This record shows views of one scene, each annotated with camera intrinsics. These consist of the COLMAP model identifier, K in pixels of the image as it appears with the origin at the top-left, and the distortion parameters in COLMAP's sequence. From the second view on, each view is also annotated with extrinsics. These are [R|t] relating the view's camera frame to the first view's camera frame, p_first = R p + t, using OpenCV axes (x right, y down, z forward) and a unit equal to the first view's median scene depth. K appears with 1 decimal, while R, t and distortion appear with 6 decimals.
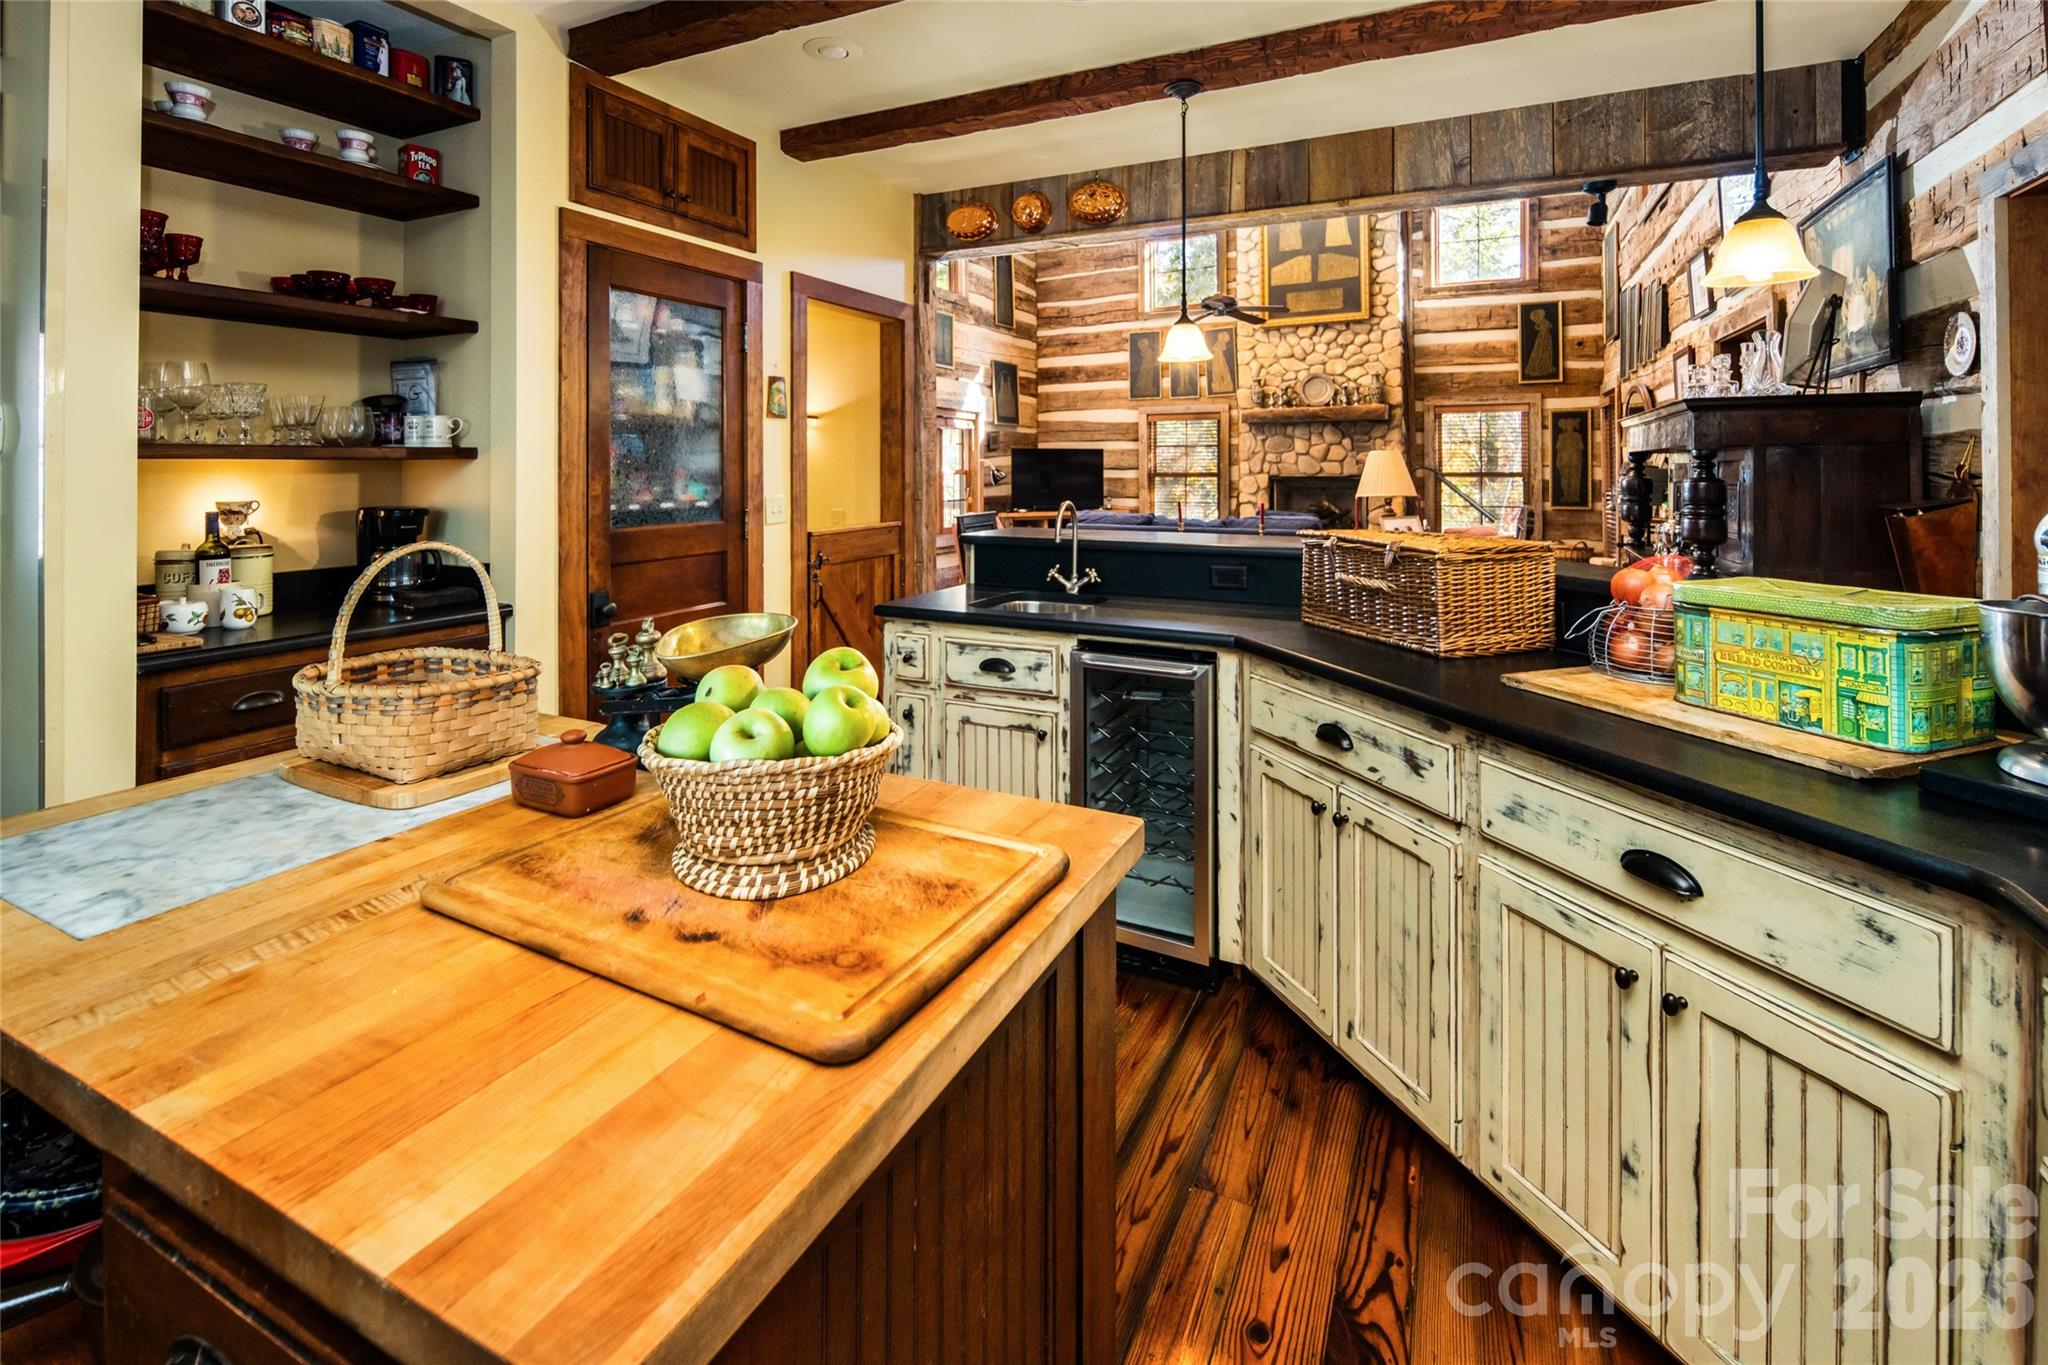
lens RADIAL K [[908.9, 0, 1039.5], [0, 908.9, 457.8], [0, 0, 1]] dist [0.002446, -0.002434]
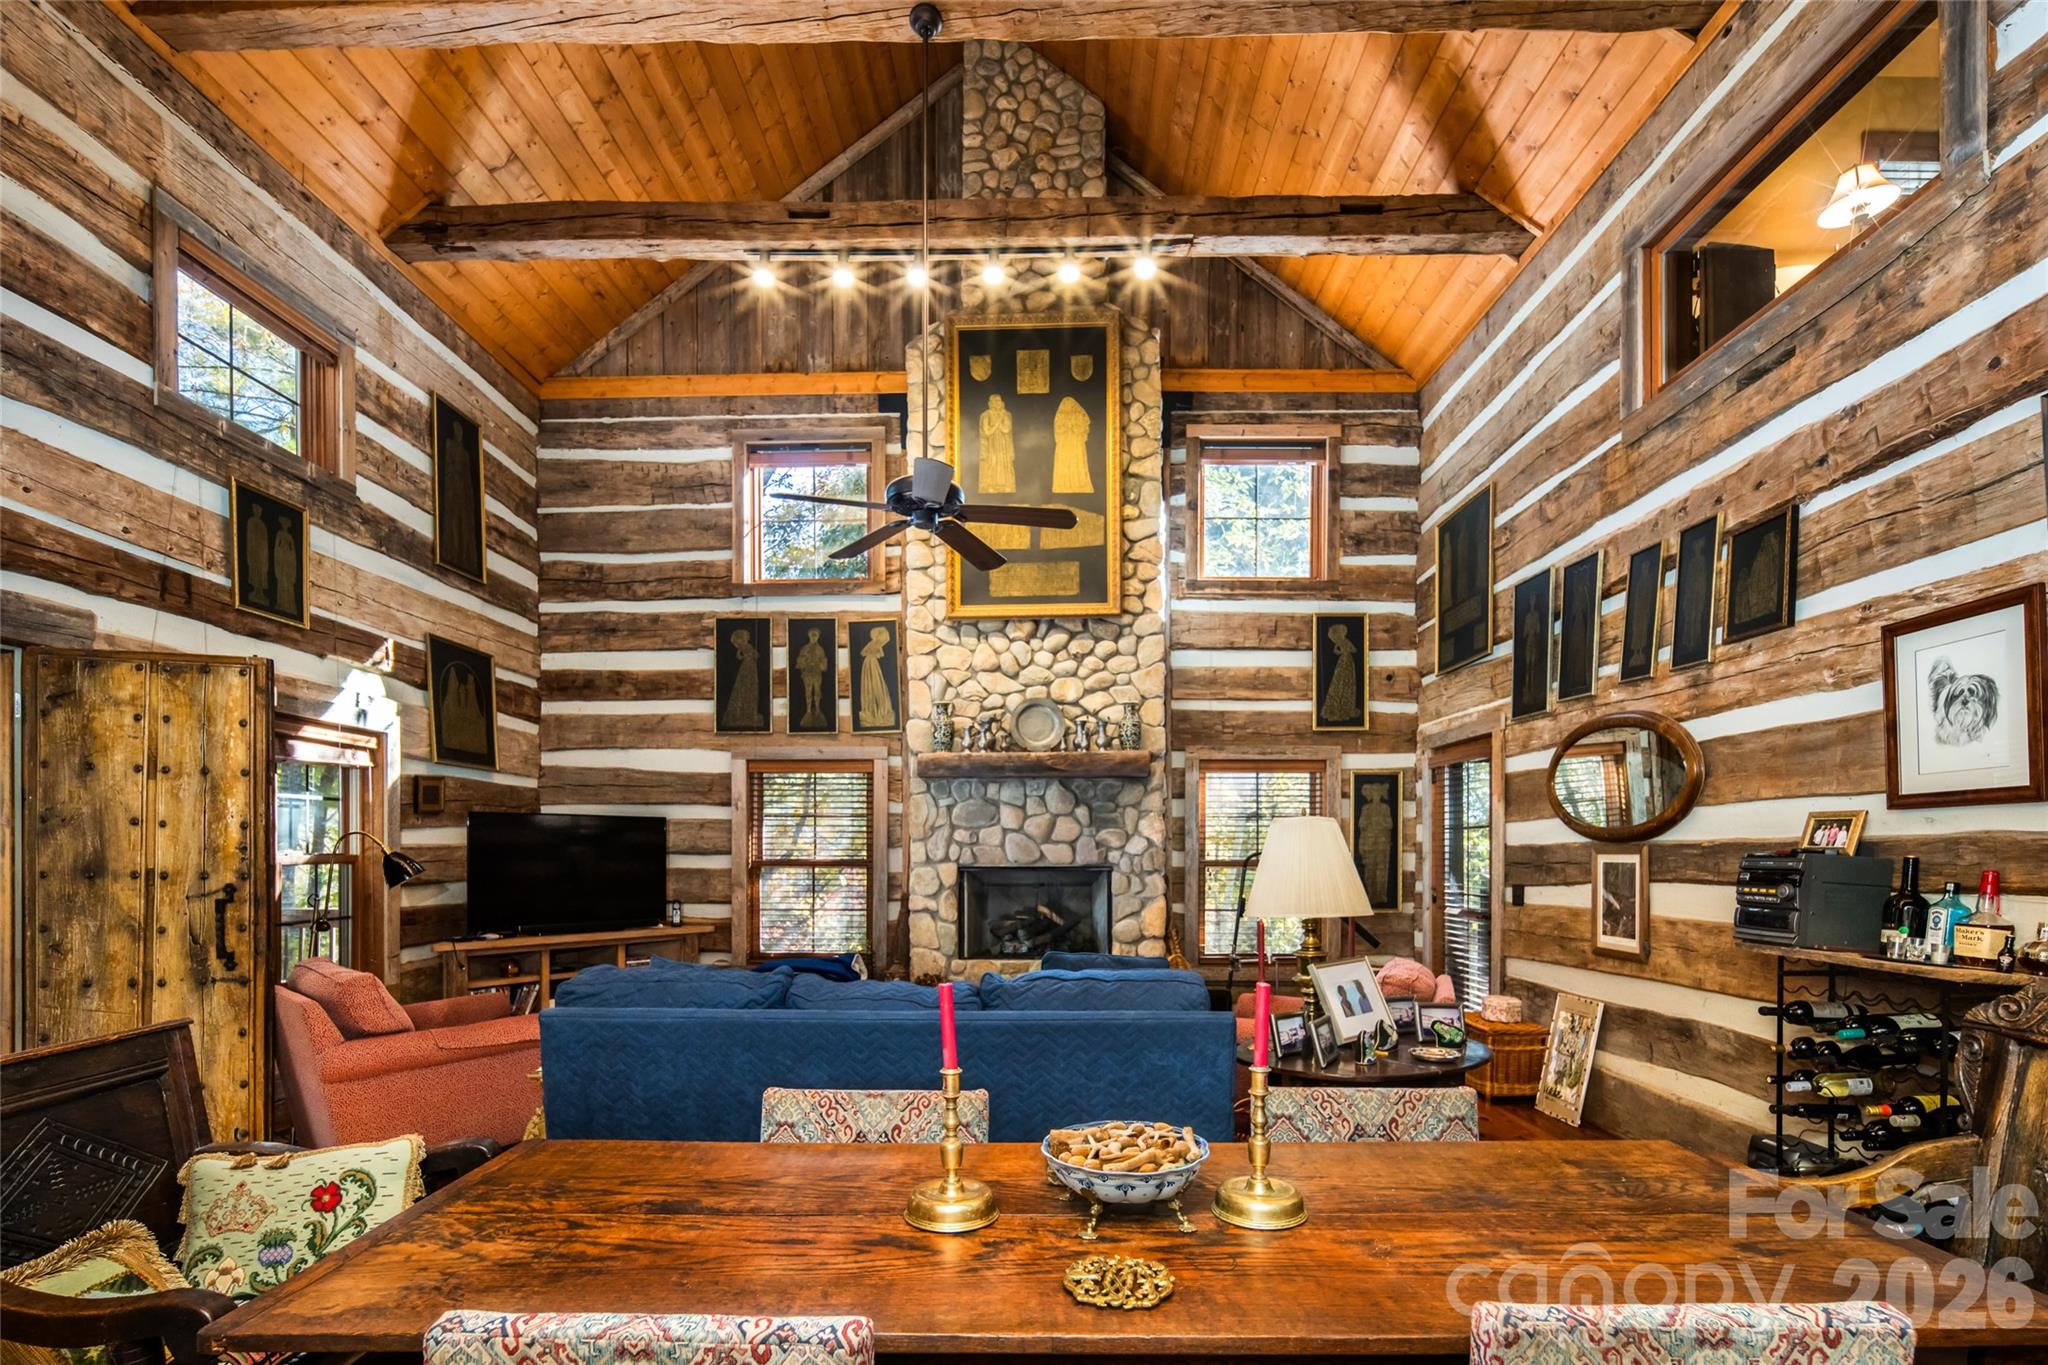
lens RADIAL K [[908.9, 0, 1022.2], [0, 908.9, 855.6], [0, 0, 1]] dist [0.002446, -0.002434]
pose [[0.908966, 0.001362, 0.416868, 0.040188], [-0.009113, 0.999821, 0.016603, 0.002731], [-0.416771, -0.018891, 0.908815, 0.442701]]
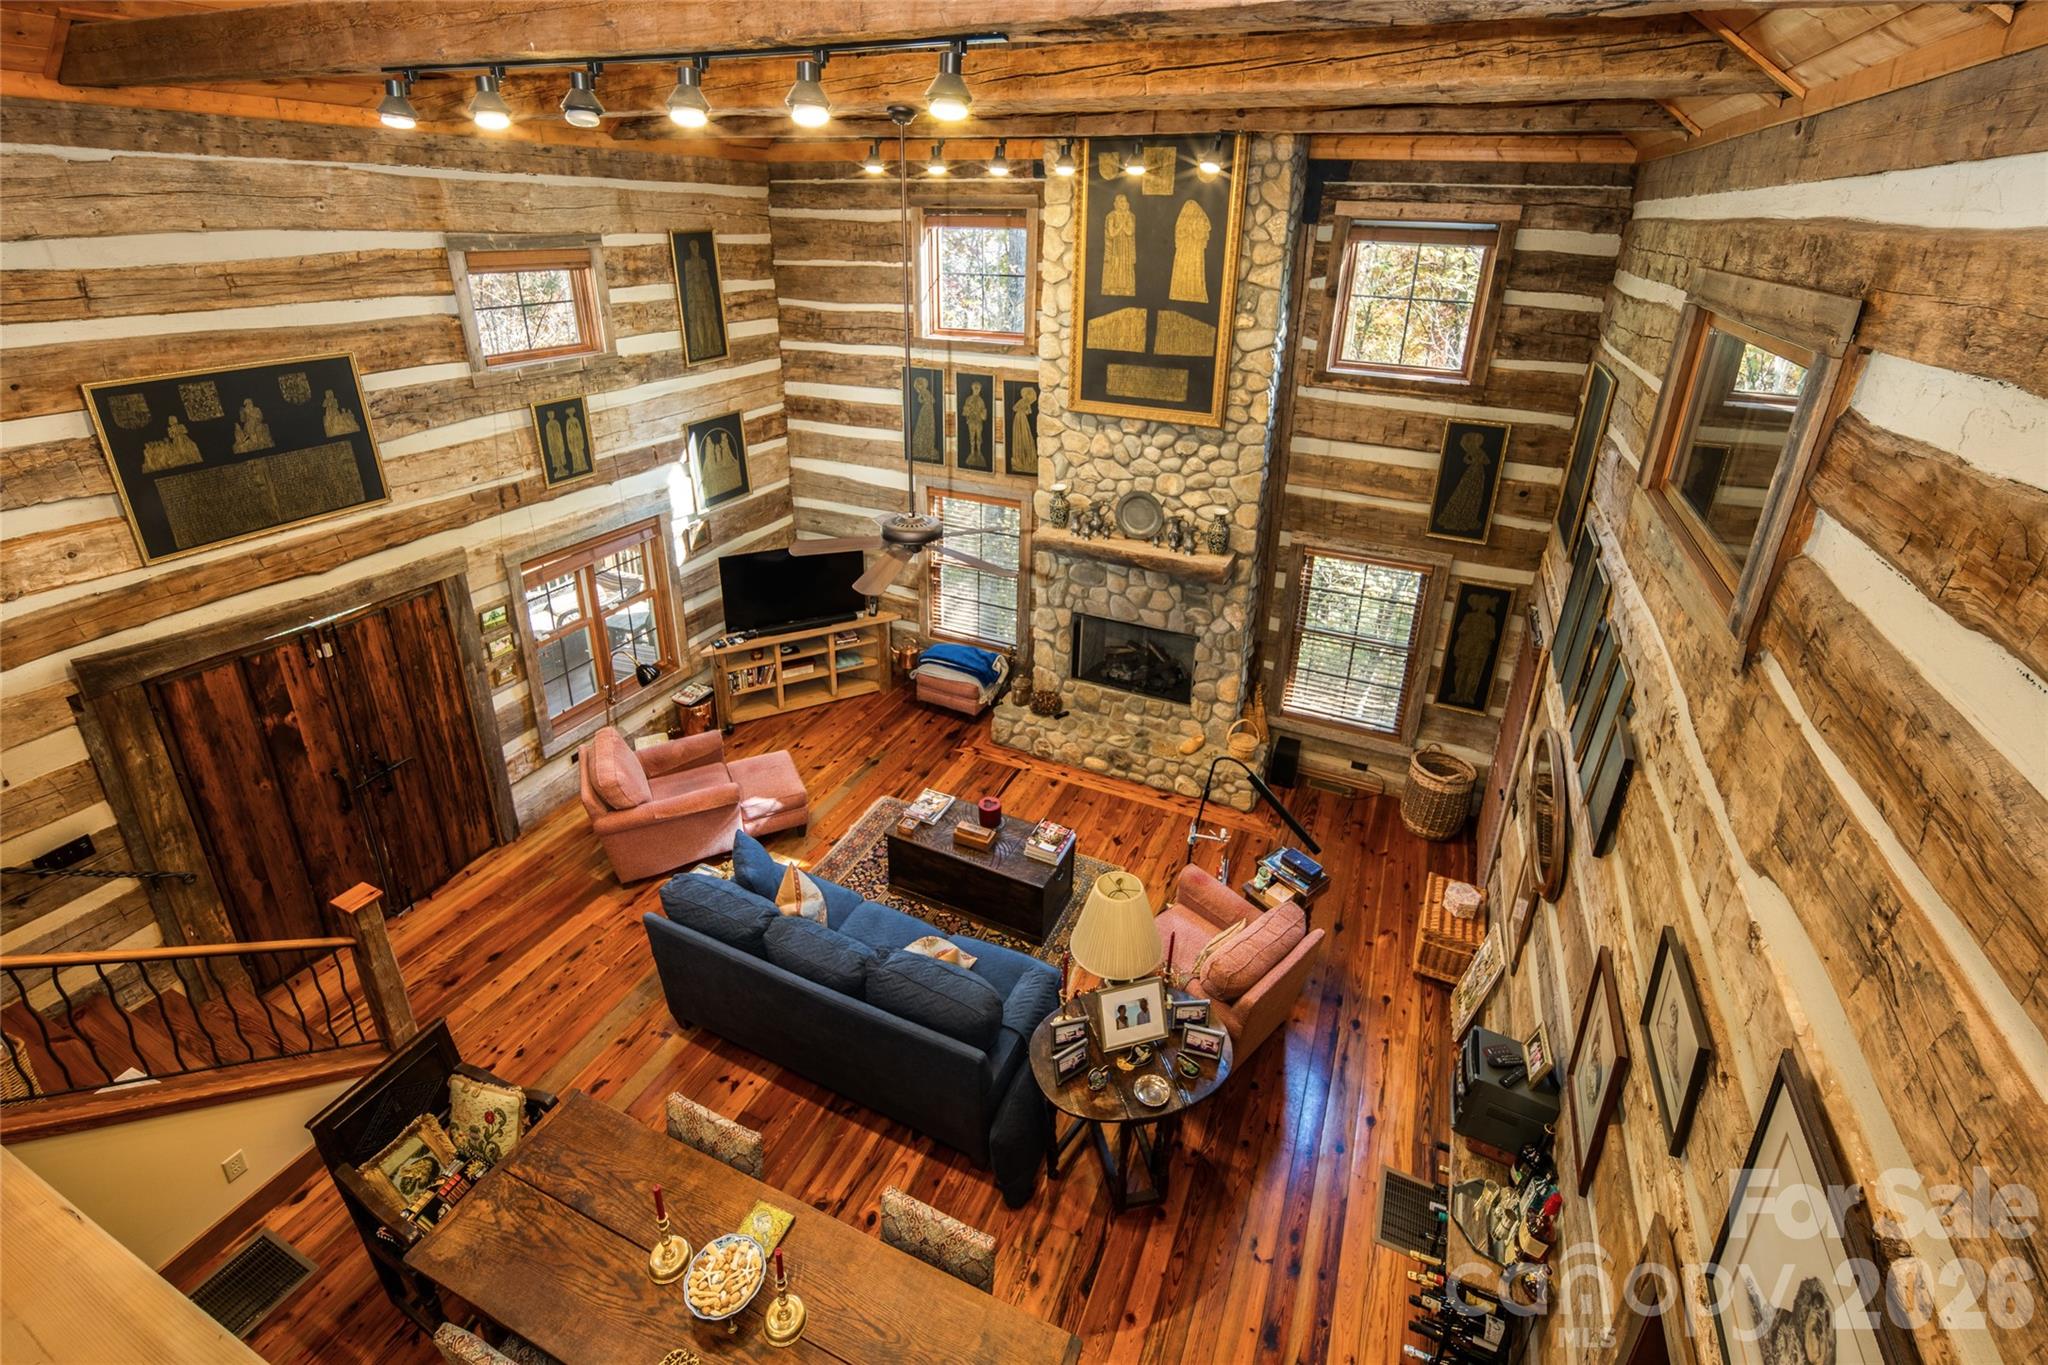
lens RADIAL K [[908.9, 0, 1043.8], [0, 908.9, 561.3], [0, 0, 1]] dist [0.002446, -0.002434]
pose [[0.999118, 0.017911, 0.037991, 0.205986], [-0.030754, 0.928014, 0.371275, -0.291979], [-0.028606, -0.372115, 0.927746, 0.351393]]
